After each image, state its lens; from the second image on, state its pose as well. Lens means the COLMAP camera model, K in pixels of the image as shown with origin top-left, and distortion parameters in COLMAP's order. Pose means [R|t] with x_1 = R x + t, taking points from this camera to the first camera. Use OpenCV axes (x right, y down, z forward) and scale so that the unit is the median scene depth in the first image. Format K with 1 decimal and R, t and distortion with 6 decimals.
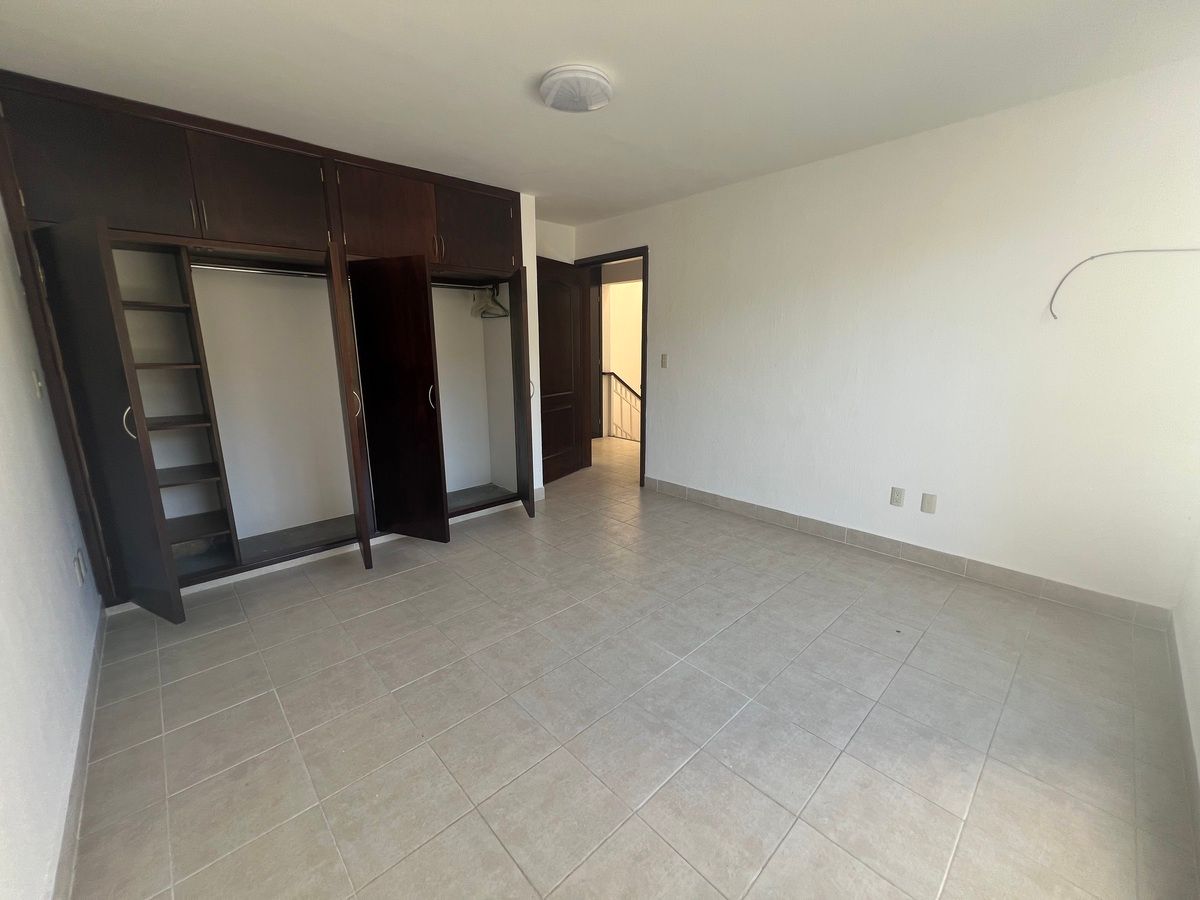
lens RADIAL K [[480.0, 0, 595.5], [0, 480.0, 449.7], [0, 0, 1]] dist [-0.003447, 0.000959]
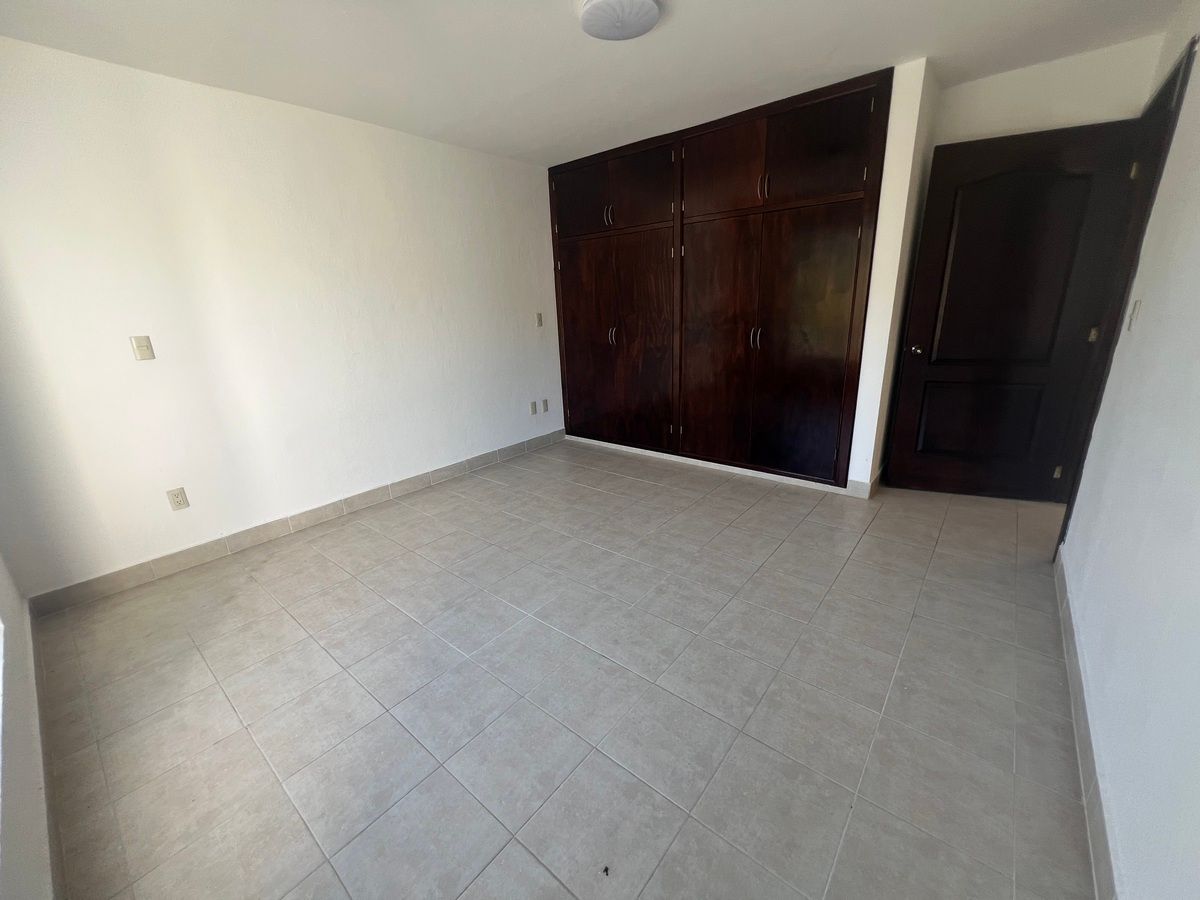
lens RADIAL K [[480.0, 0, 598.5], [0, 480.0, 449.0], [0, 0, 1]] dist [-0.003447, 0.000959]
pose [[0.133240, 0.292364, -0.946980, 1.108420], [-0.172970, 0.947694, 0.268247, -0.211489], [0.975873, 0.128057, 0.176841, 0.945856]]
